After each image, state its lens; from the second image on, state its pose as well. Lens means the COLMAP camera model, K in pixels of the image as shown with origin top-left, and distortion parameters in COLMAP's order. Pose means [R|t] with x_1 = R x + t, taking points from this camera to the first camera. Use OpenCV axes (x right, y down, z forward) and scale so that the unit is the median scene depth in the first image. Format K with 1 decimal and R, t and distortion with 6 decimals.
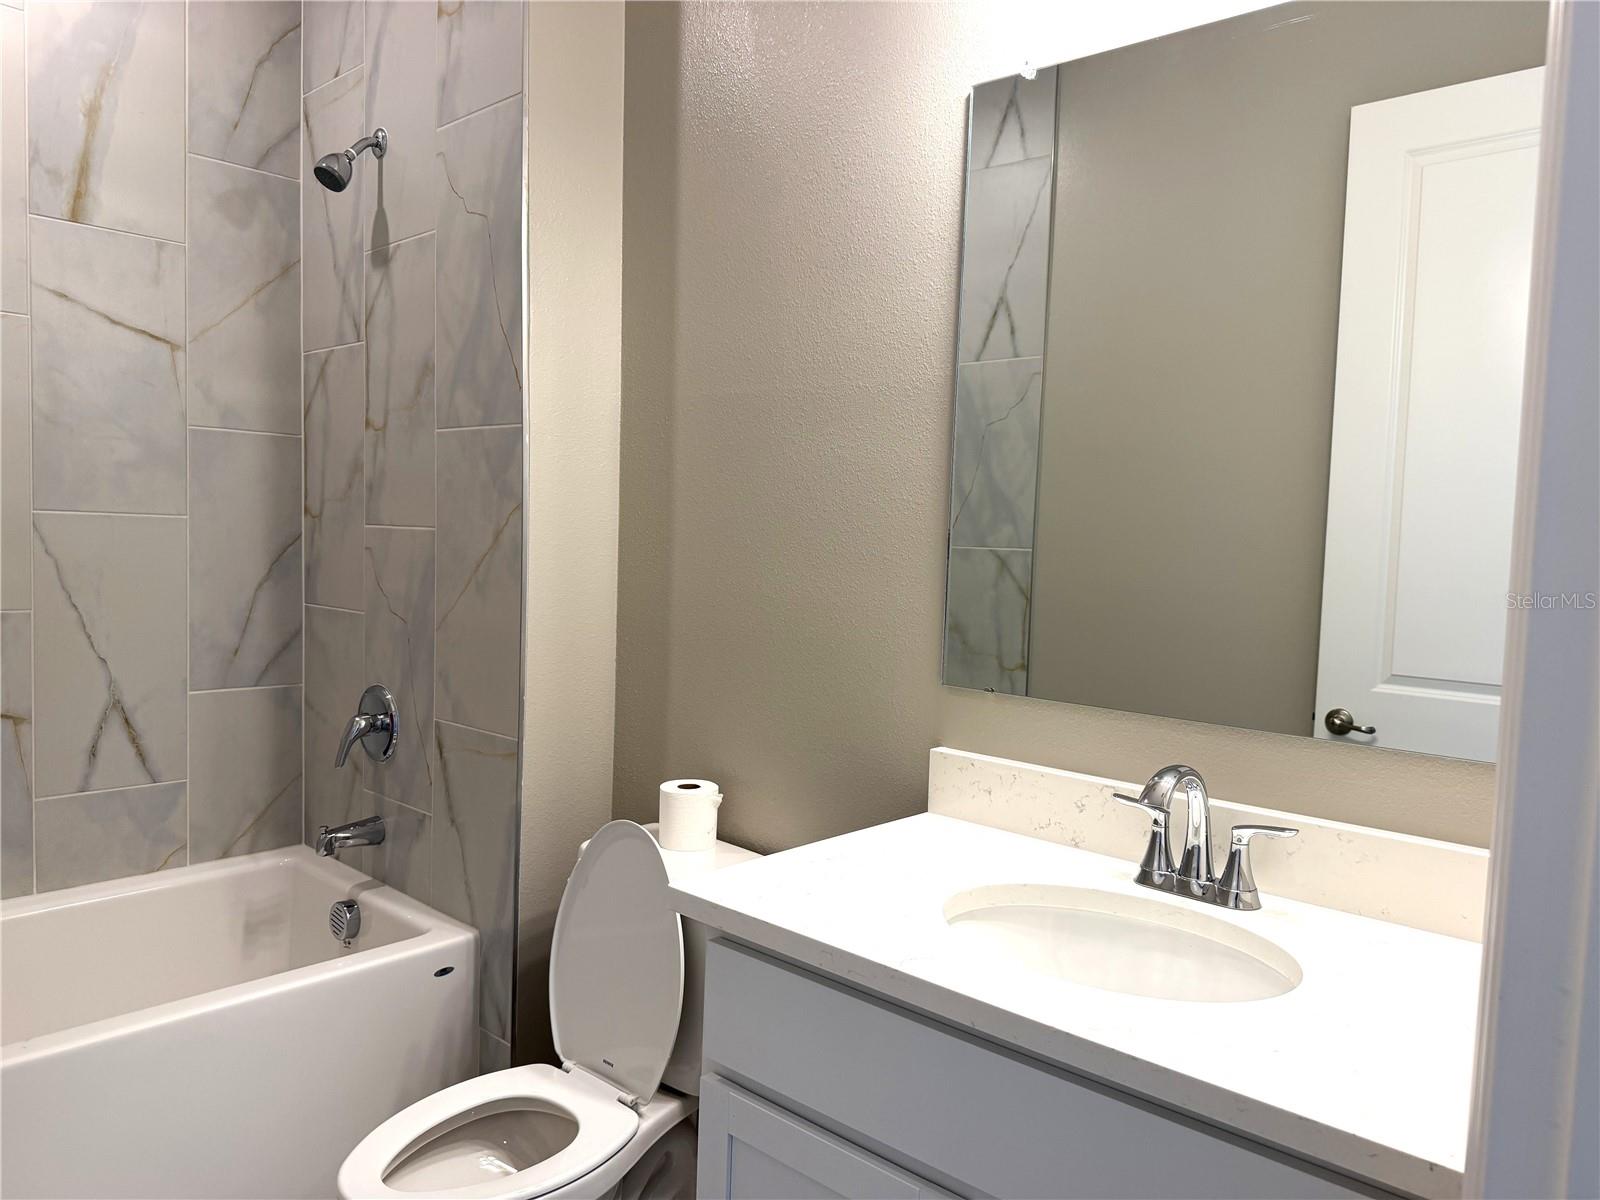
lens RADIAL K [[1121.2, 0, 800.0], [0, 1121.2, 600.0], [0, 0, 1]] dist [0.056349, -0.060250]
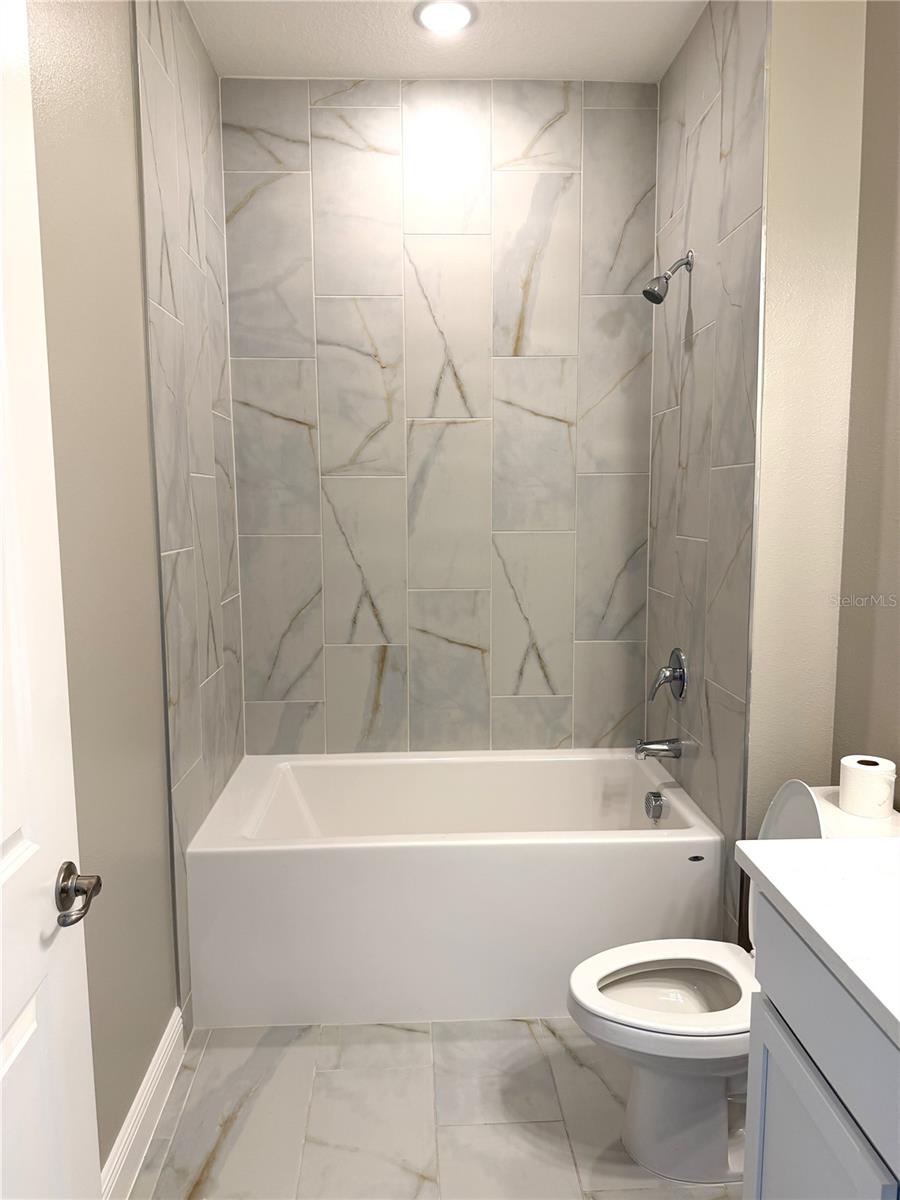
lens RADIAL K [[836.4, 0, 450.0], [0, 836.4, 600.0], [0, 0, 1]] dist [0.182909, -0.330250]
pose [[0.714078, 0.047892, -0.698426, 0.168653], [-0.015881, 0.998509, 0.052233, -0.037319], [0.699886, -0.026207, 0.713774, 0.033004]]
